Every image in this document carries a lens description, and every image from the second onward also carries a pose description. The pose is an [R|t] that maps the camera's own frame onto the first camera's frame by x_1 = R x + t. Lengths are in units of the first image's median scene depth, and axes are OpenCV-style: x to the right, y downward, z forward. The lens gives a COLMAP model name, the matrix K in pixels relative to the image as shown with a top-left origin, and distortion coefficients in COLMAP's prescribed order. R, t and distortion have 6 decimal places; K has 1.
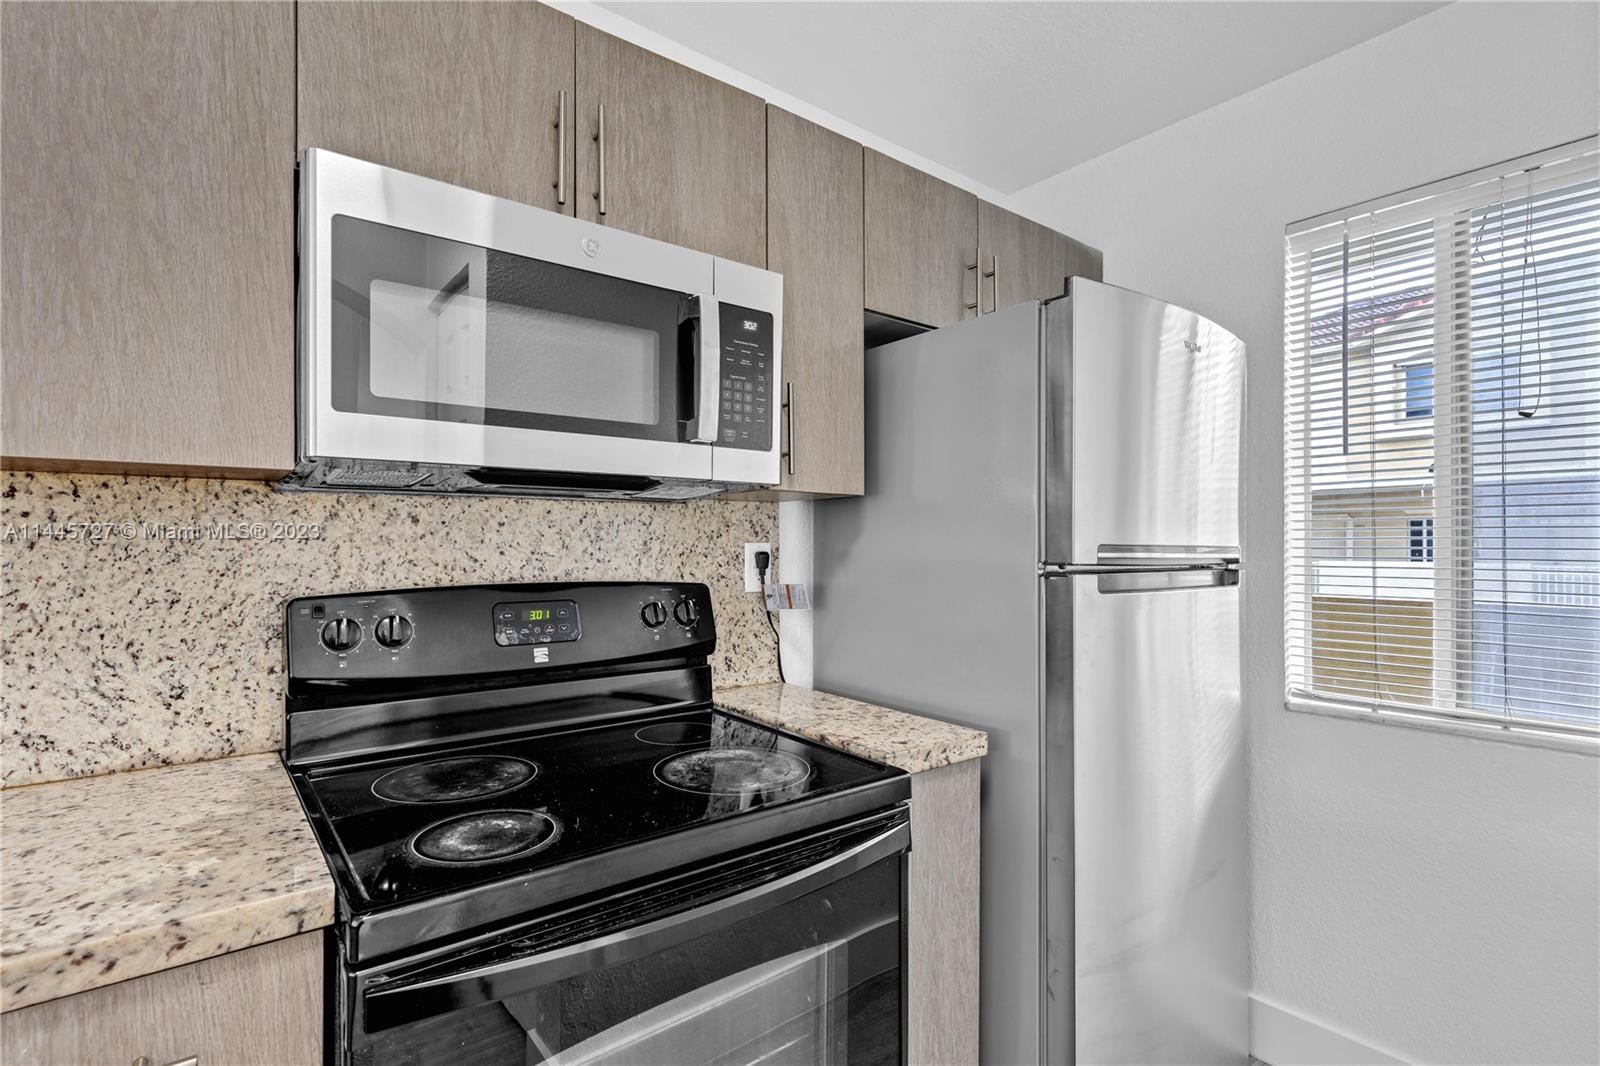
lens RADIAL K [[758.8, 0, 802.6], [0, 758.8, 543.9], [0, 0, 1]] dist [-0.002867, -0.000289]
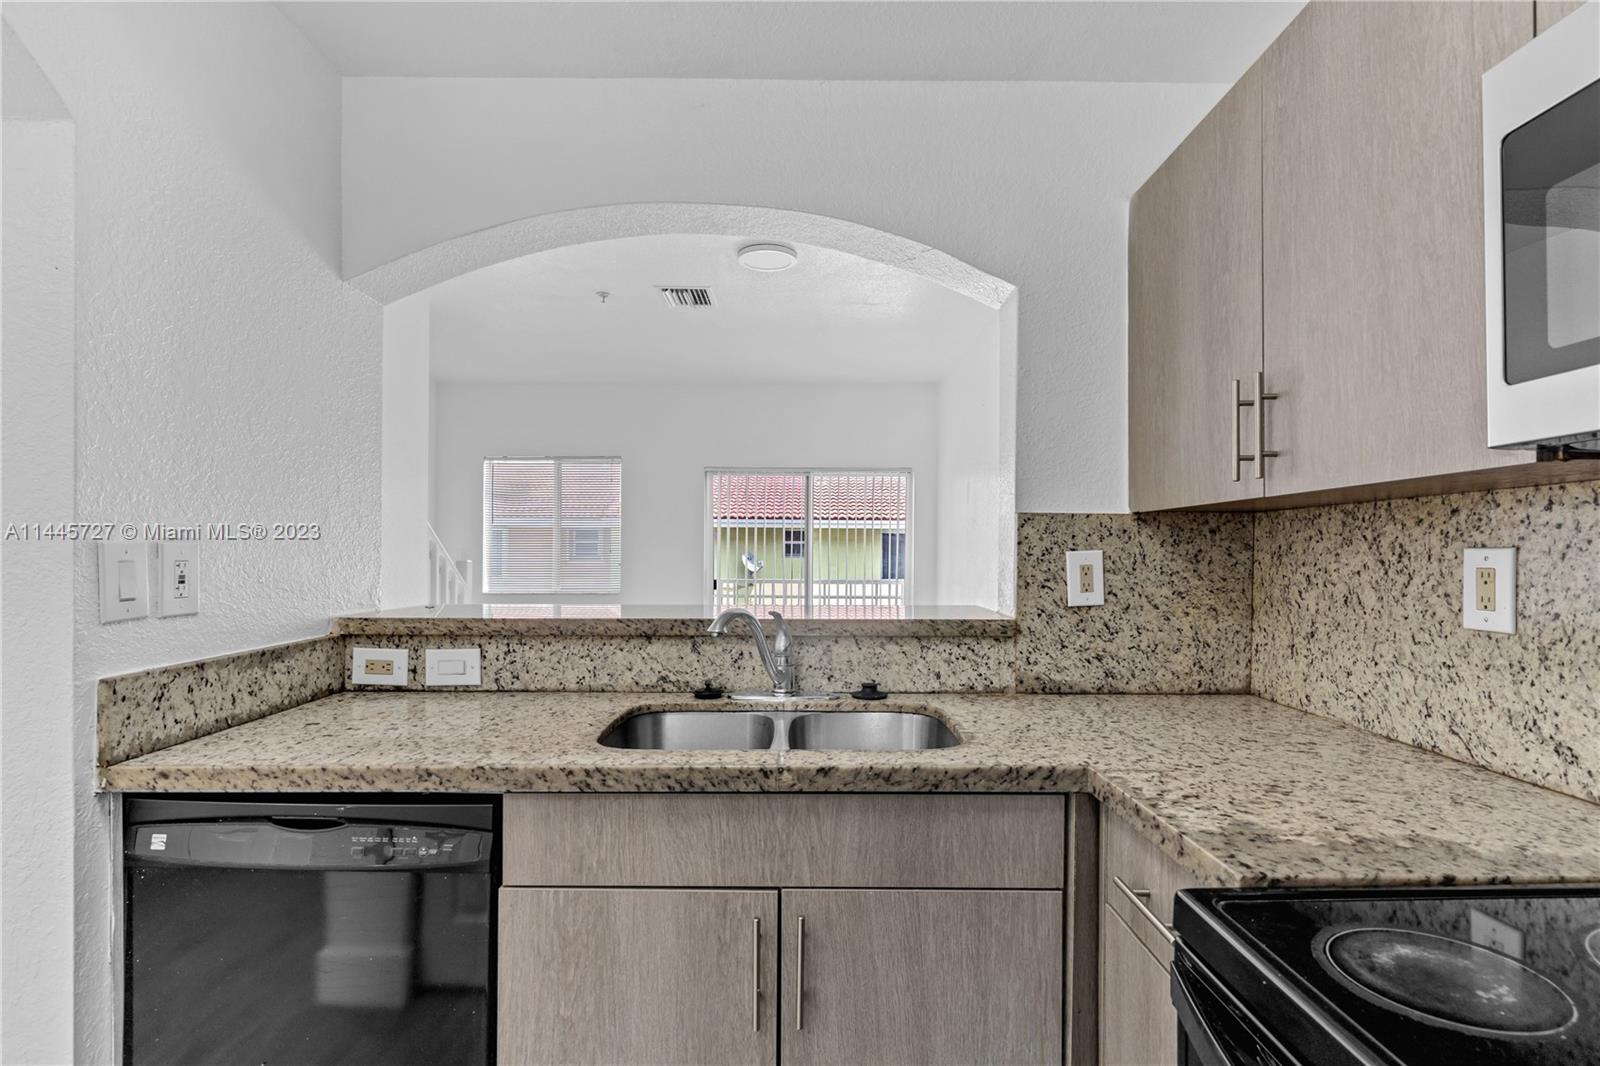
lens RADIAL K [[770.2, 0, 797.0], [0, 770.2, 552.5], [0, 0, 1]] dist [0.001806, 0.000673]
pose [[-0.625862, -0.004040, -0.779923, 0.394604], [-0.004350, 0.999989, -0.001689, 0.002585], [0.779922, 0.002335, -0.625873, 0.779917]]
